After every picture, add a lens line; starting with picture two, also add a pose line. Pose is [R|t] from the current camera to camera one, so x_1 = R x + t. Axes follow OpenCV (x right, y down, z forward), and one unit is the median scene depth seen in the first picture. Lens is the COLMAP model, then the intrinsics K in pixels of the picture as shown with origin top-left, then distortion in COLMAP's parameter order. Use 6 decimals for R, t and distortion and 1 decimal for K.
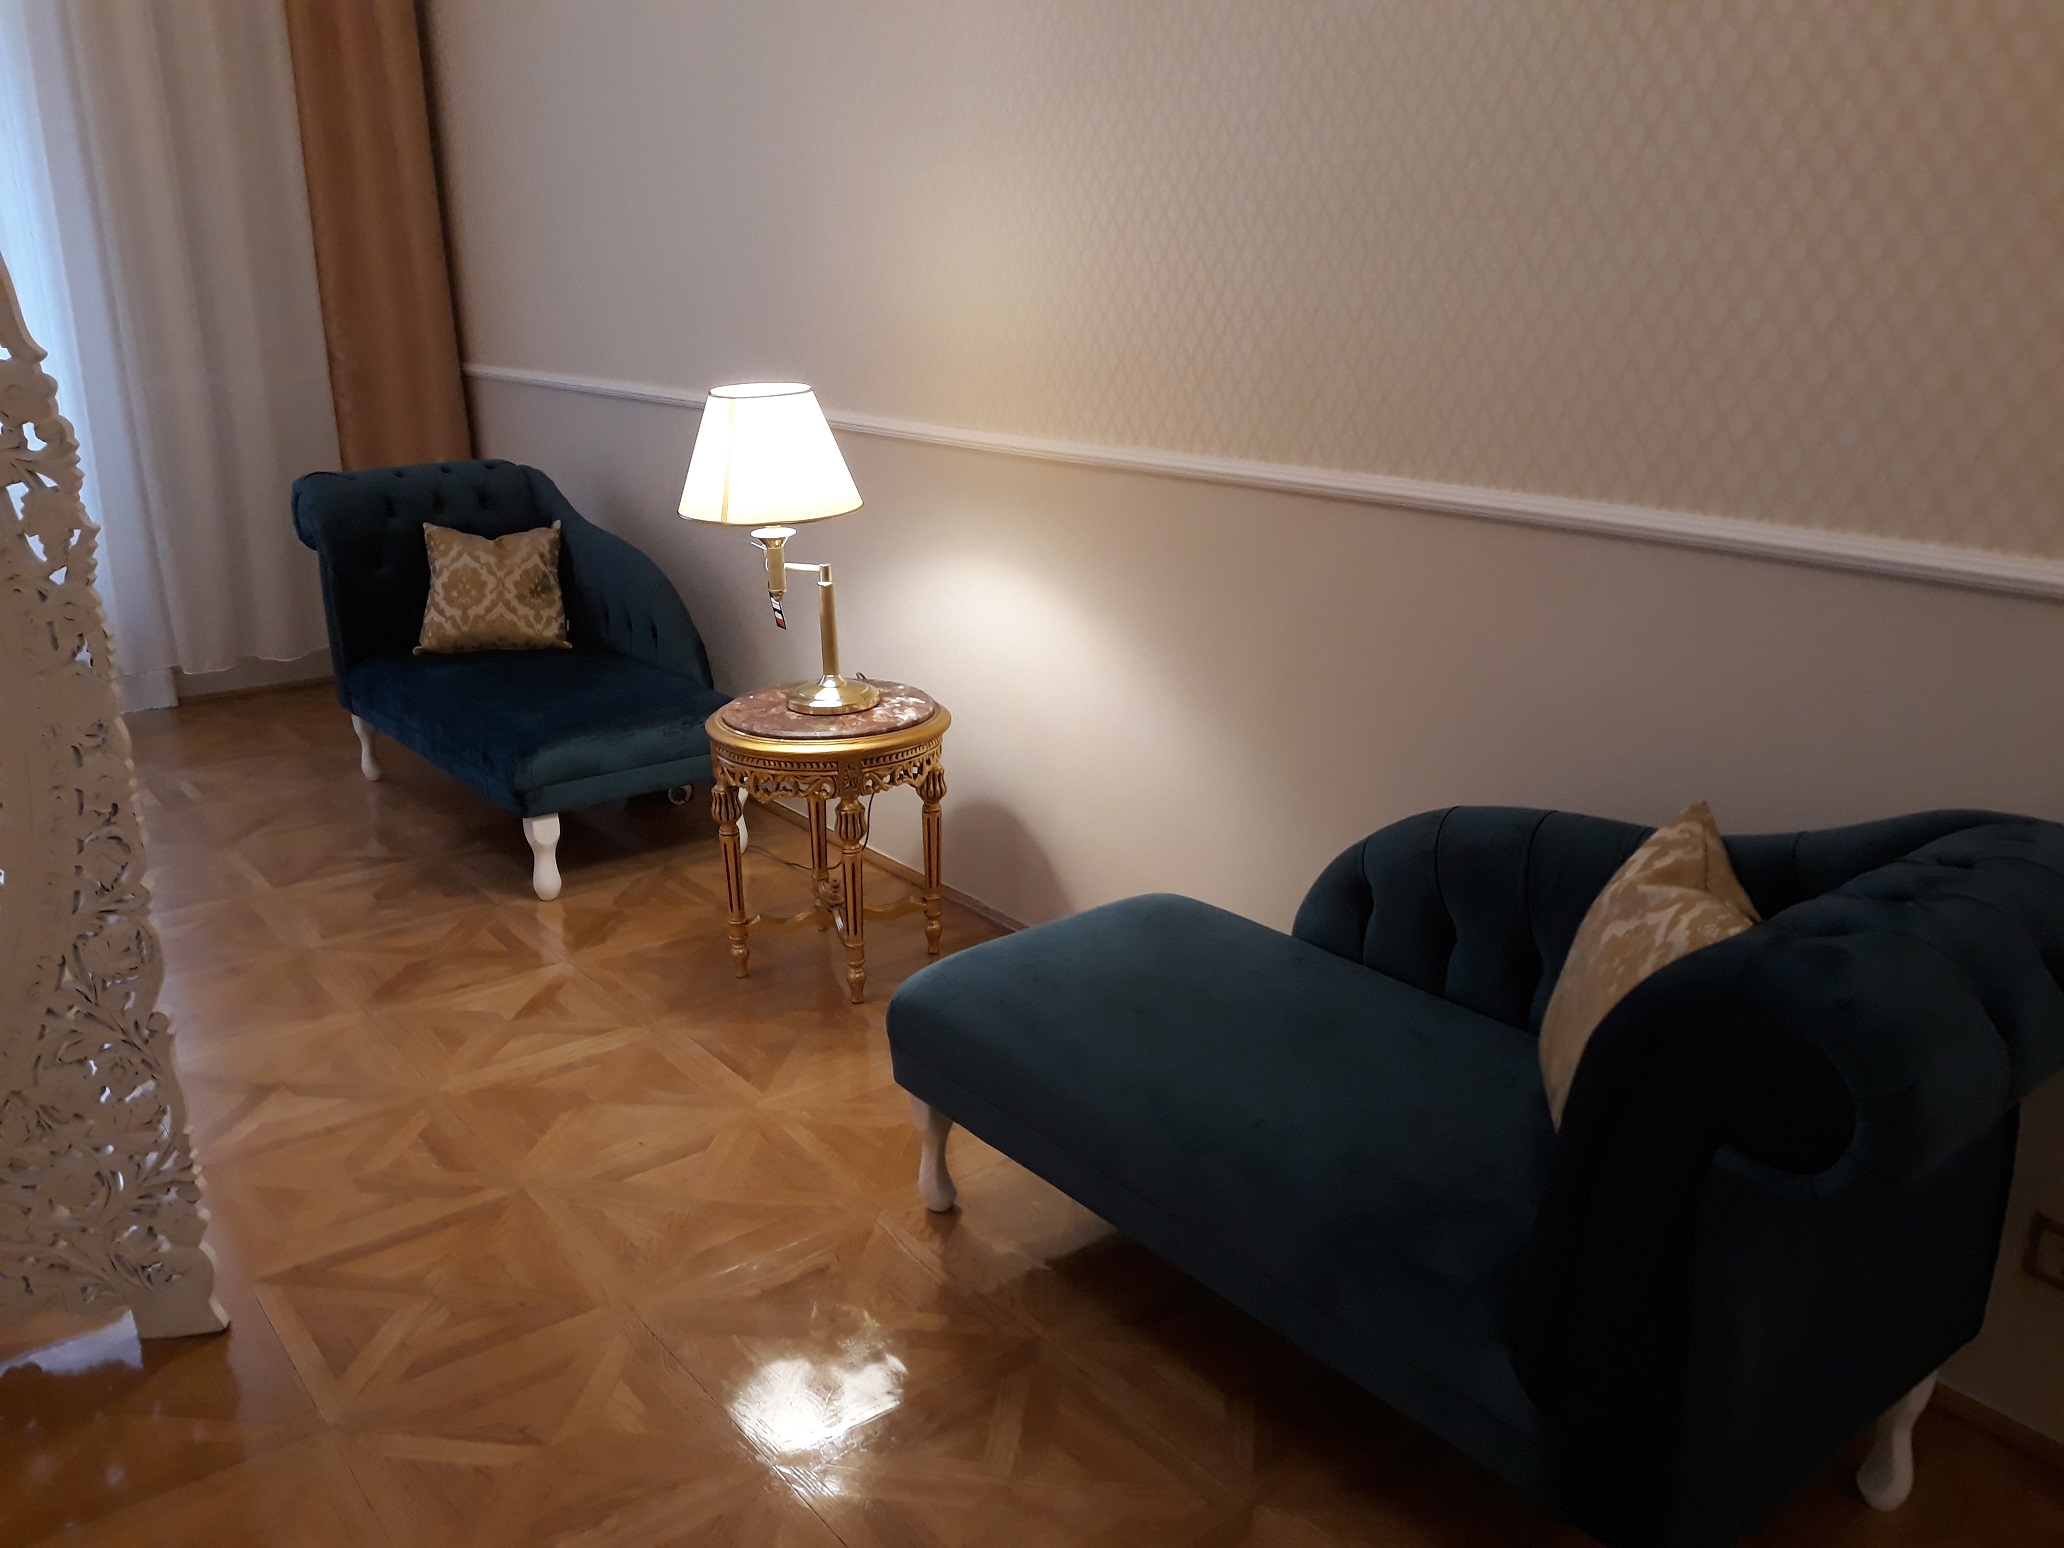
lens RADIAL K [[1711.6, 0, 1032.9], [0, 1711.6, 767.0], [0, 0, 1]] dist [-0.002511, -0.009083]
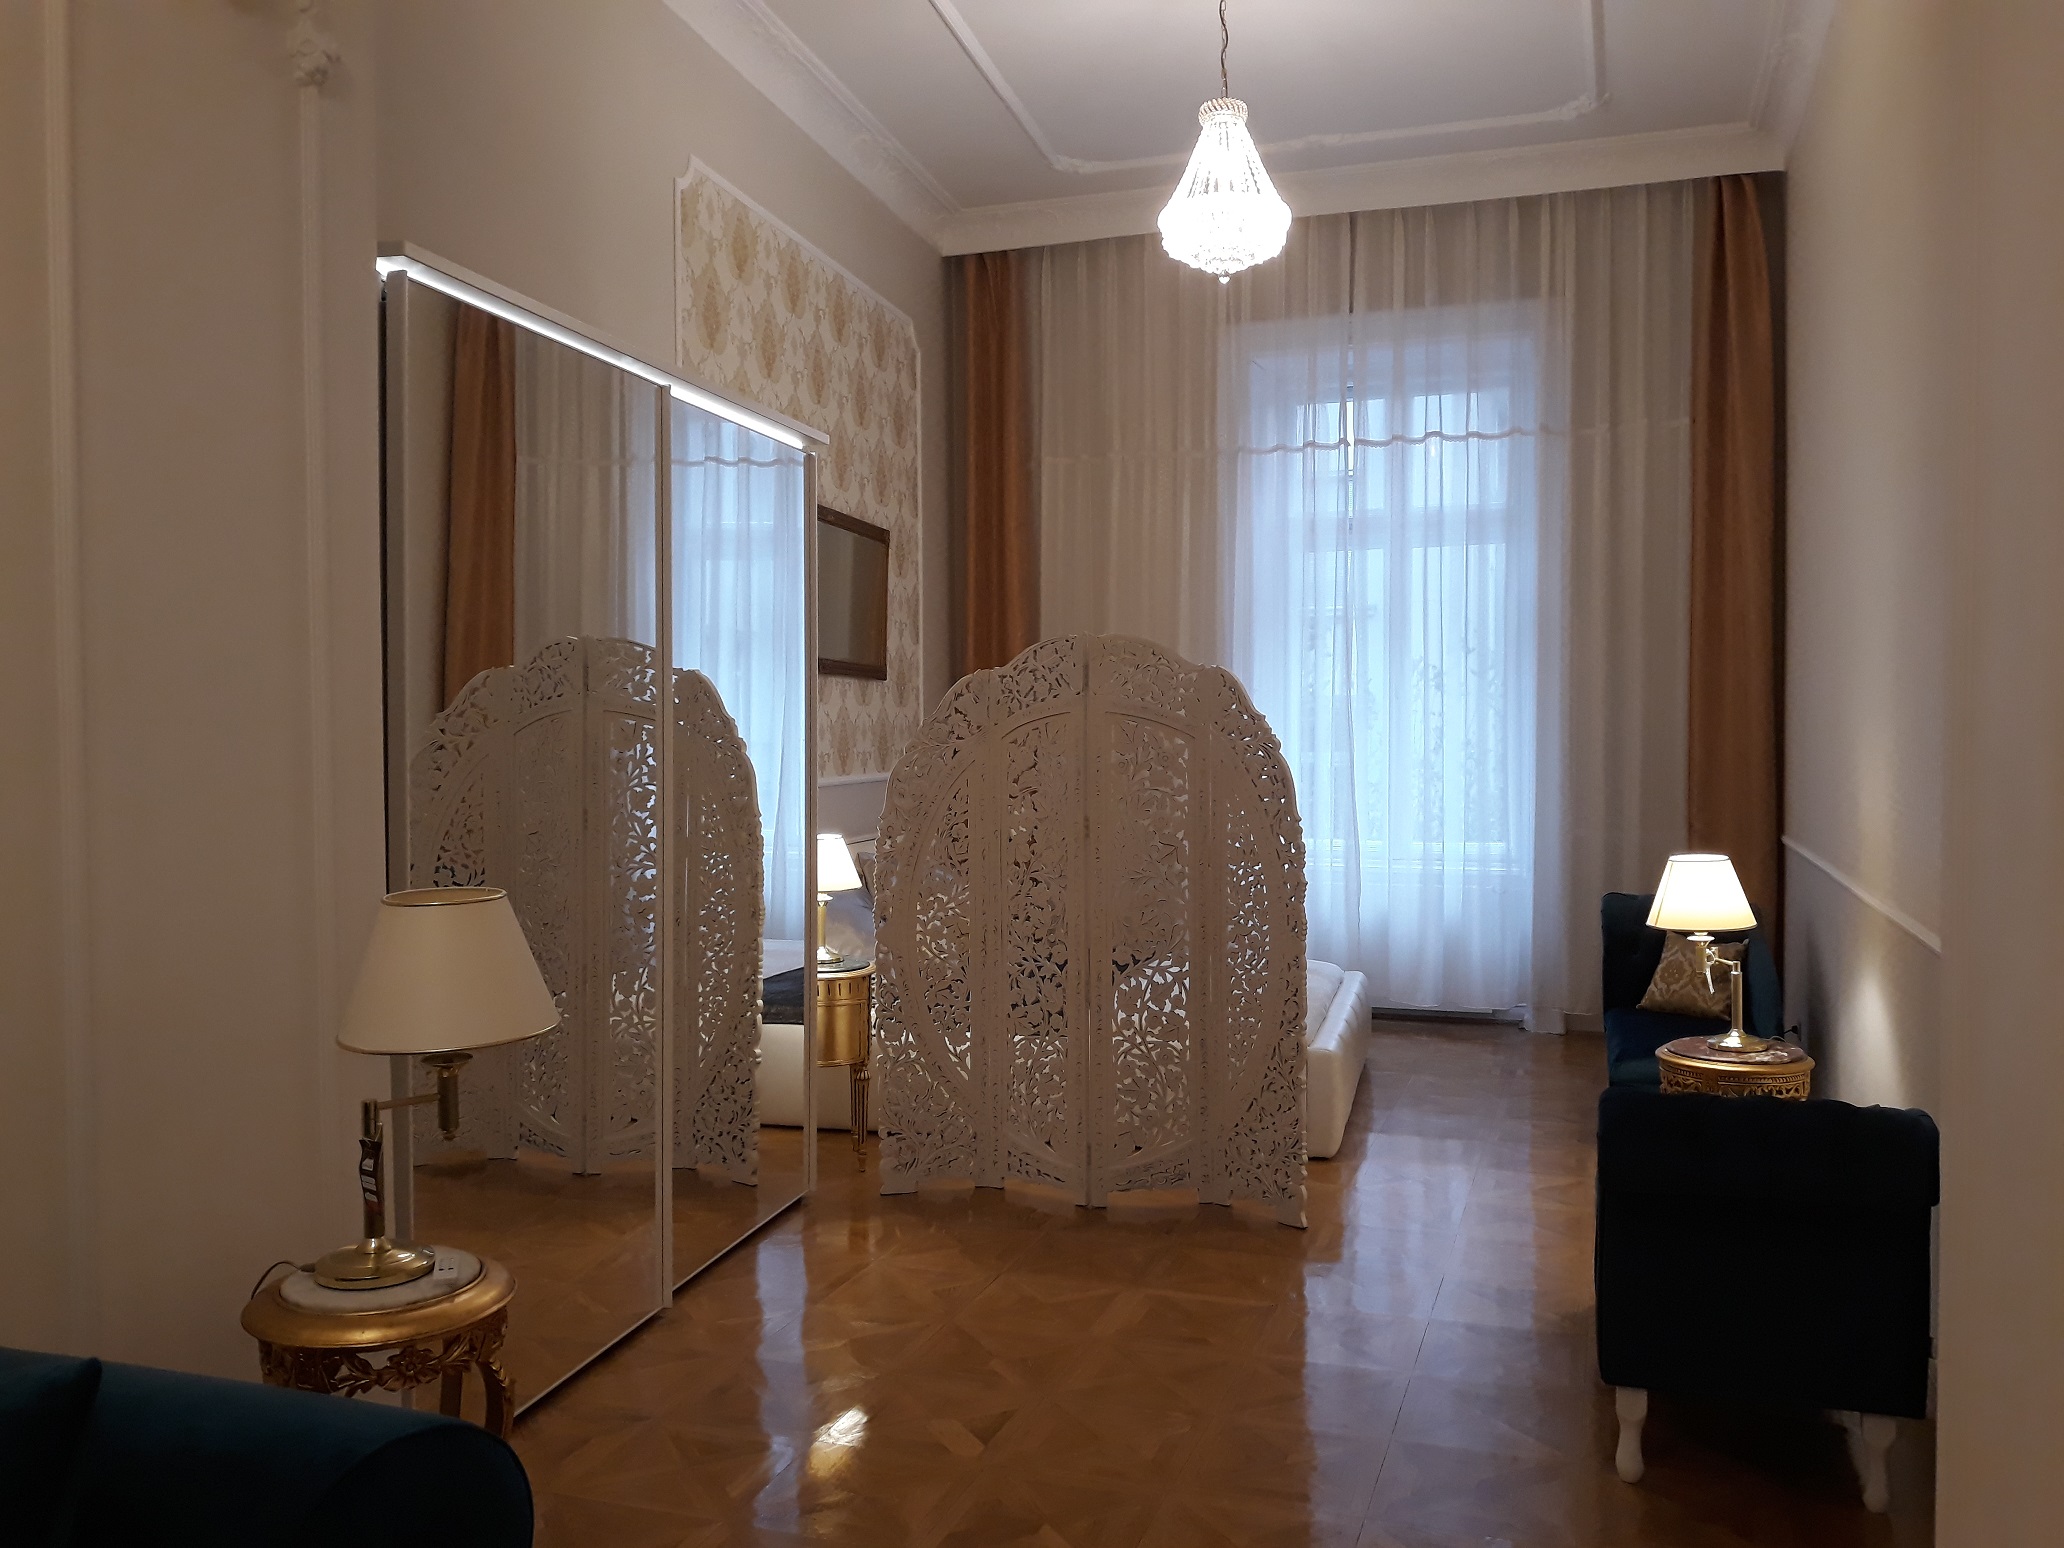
lens RADIAL K [[1711.6, 0, 1032.9], [0, 1711.6, 767.0], [0, 0, 1]] dist [-0.002511, -0.009083]
pose [[0.542607, 0.021219, -0.839719, 0.681937], [-0.241687, 0.961351, -0.131879, 0.065895], [0.804466, 0.274508, 0.526764, -0.373226]]
